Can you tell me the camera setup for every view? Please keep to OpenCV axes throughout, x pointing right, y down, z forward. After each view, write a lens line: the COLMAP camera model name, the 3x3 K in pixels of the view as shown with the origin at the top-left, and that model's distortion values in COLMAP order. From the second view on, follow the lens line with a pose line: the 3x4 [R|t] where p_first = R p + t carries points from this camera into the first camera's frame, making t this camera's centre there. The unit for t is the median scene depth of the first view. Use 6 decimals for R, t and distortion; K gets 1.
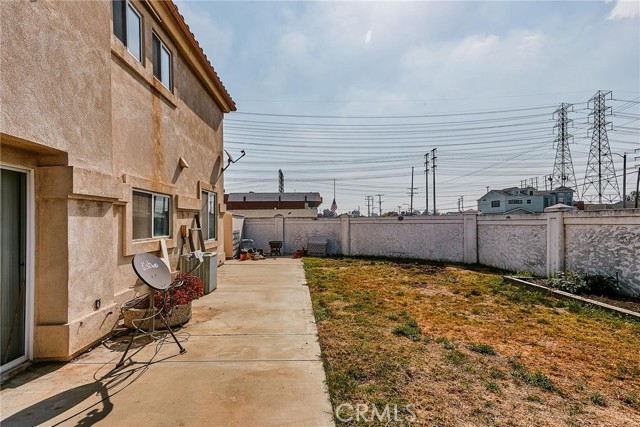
lens RADIAL K [[313.0, 0, 316.6], [0, 313.0, 217.7], [0, 0, 1]] dist [0.023660, -0.000533]
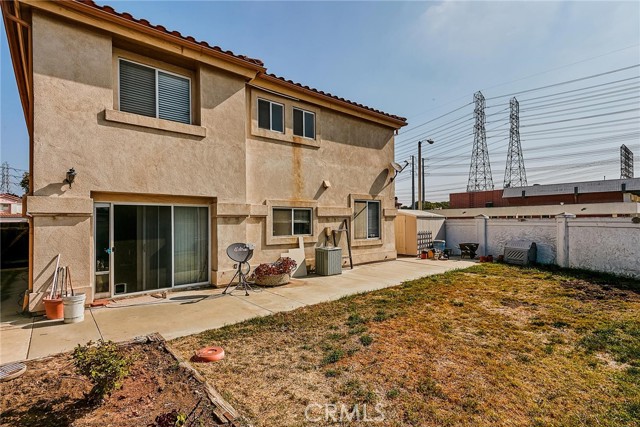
lens RADIAL K [[313.0, 0, 314.4], [0, 313.0, 217.8], [0, 0, 1]] dist [0.023660, -0.000533]
pose [[0.625865, -0.006449, -0.779905, 0.939084], [0.012446, 0.999921, 0.001720, -0.033251], [0.779832, -0.010783, 0.625896, 0.081793]]
